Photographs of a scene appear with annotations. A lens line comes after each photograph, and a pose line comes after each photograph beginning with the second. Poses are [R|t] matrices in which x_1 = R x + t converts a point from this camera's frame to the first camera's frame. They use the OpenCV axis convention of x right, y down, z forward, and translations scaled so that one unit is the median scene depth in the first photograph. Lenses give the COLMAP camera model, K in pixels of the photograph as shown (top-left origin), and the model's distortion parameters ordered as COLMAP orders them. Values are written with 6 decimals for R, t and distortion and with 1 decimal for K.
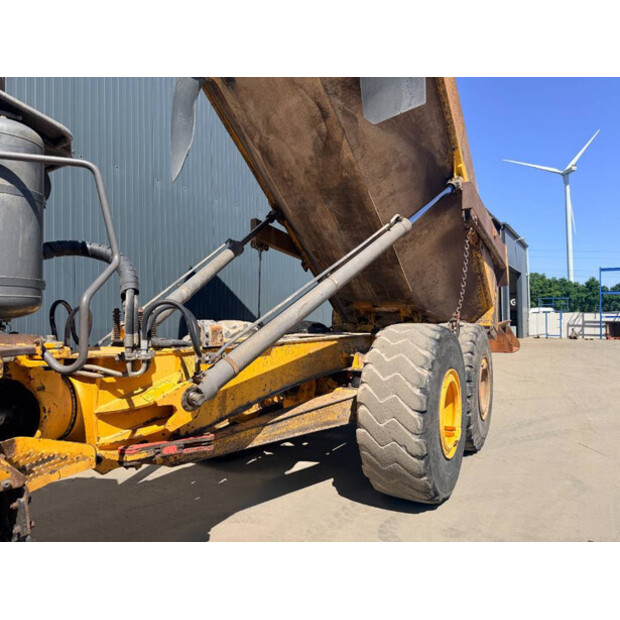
lens RADIAL K [[400.5, 0, 306.9], [0, 400.5, 313.5], [0, 0, 1]] dist [0.004455, -0.064236]
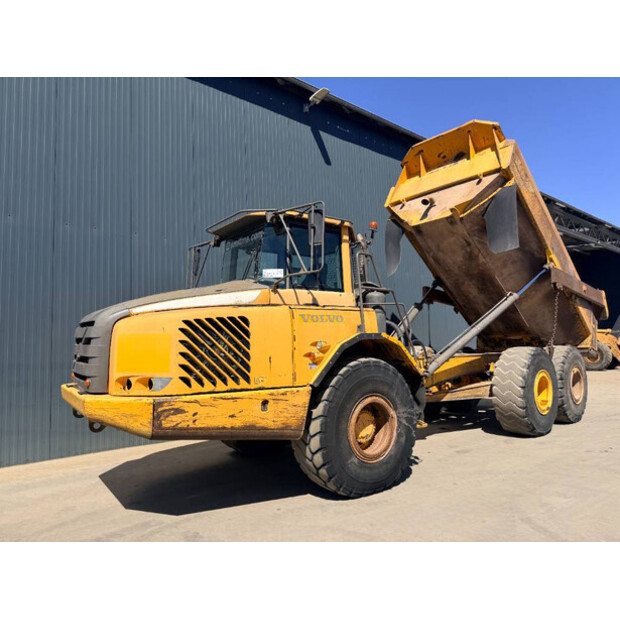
lens RADIAL K [[400.5, 0, 306.9], [0, 400.5, 313.5], [0, 0, 1]] dist [0.004455, -0.064236]
pose [[0.944417, -0.038677, -0.326468, -0.076185], [0.018534, 0.997740, -0.064588, -0.028843], [0.328228, 0.054947, 0.942999, -1.080597]]
